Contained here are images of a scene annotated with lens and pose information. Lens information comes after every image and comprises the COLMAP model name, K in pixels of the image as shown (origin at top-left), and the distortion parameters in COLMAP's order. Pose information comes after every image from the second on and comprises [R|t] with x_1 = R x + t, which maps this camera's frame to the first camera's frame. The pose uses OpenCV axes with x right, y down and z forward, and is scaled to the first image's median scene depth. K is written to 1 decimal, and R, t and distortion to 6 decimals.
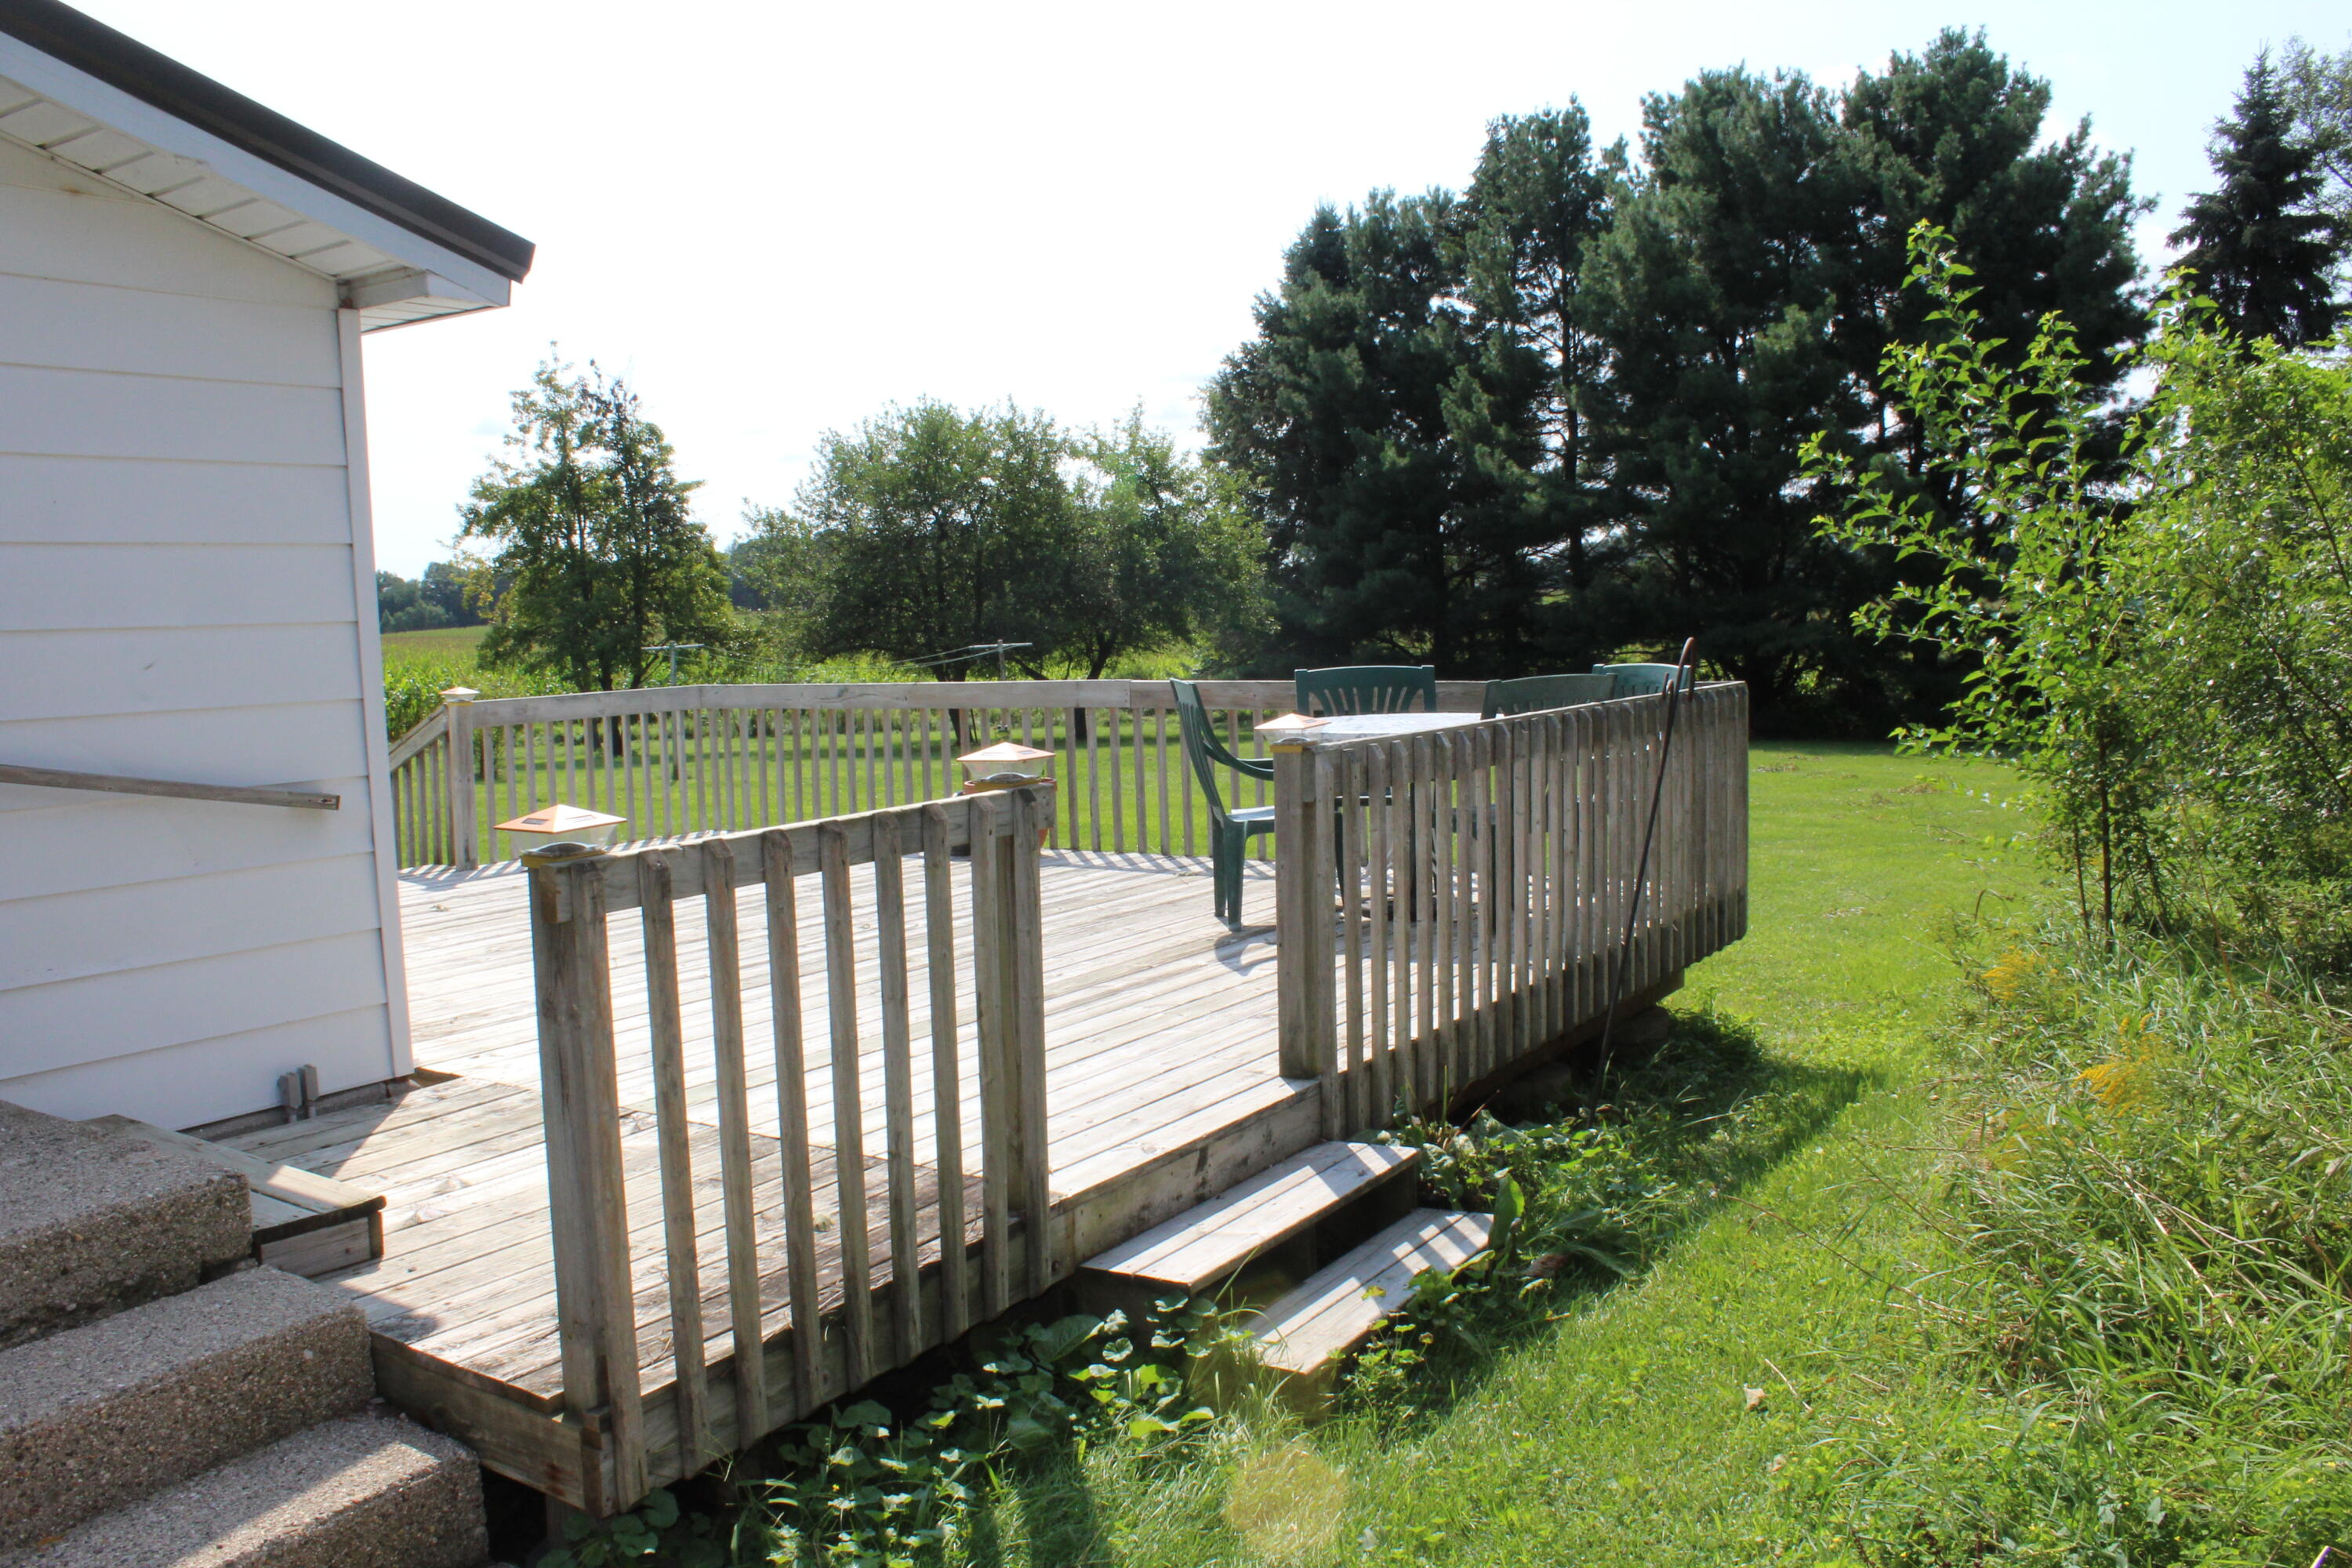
lens RADIAL K [[1944.8, 0, 1176.0], [0, 1944.8, 784.0], [0, 0, 1]] dist [-0.171766, 0.150149]
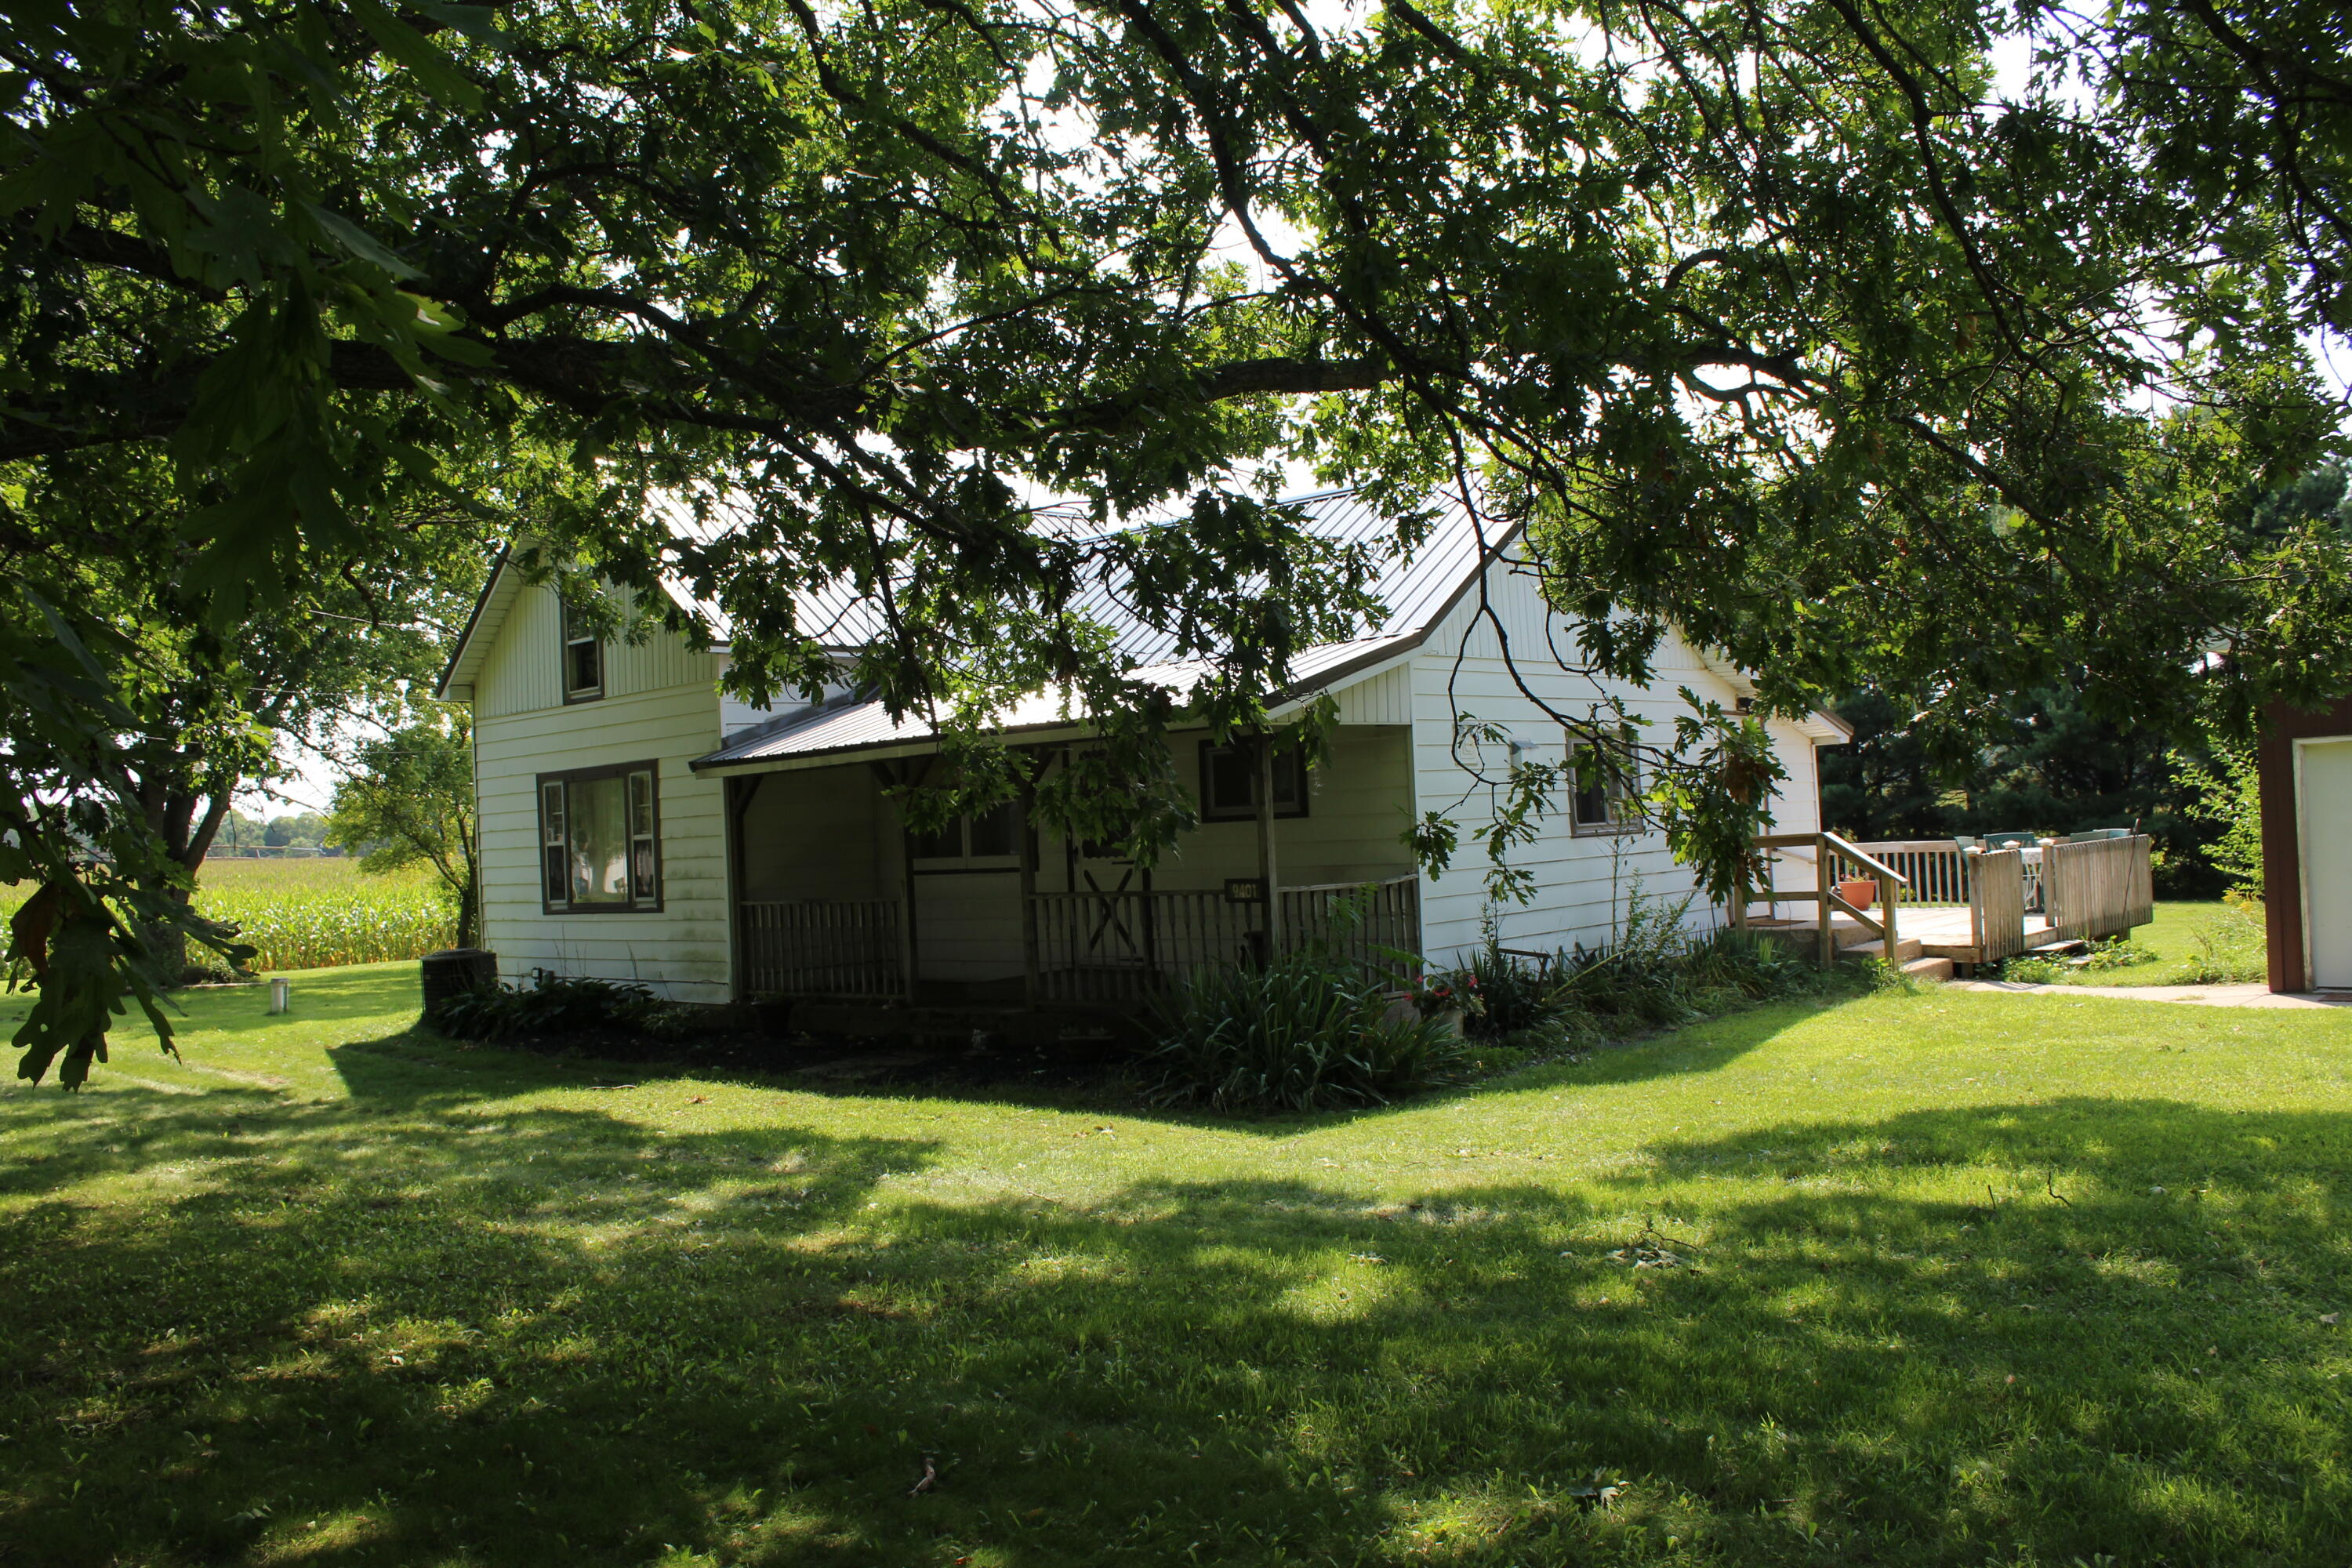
lens RADIAL K [[1944.8, 0, 1176.0], [0, 1944.8, 784.0], [0, 0, 1]] dist [-0.171766, 0.150149]
pose [[0.987072, -0.038781, -0.155516, -0.694256], [0.020493, 0.992859, -0.117517, 0.169877], [0.158963, 0.112811, 0.980818, -1.982106]]
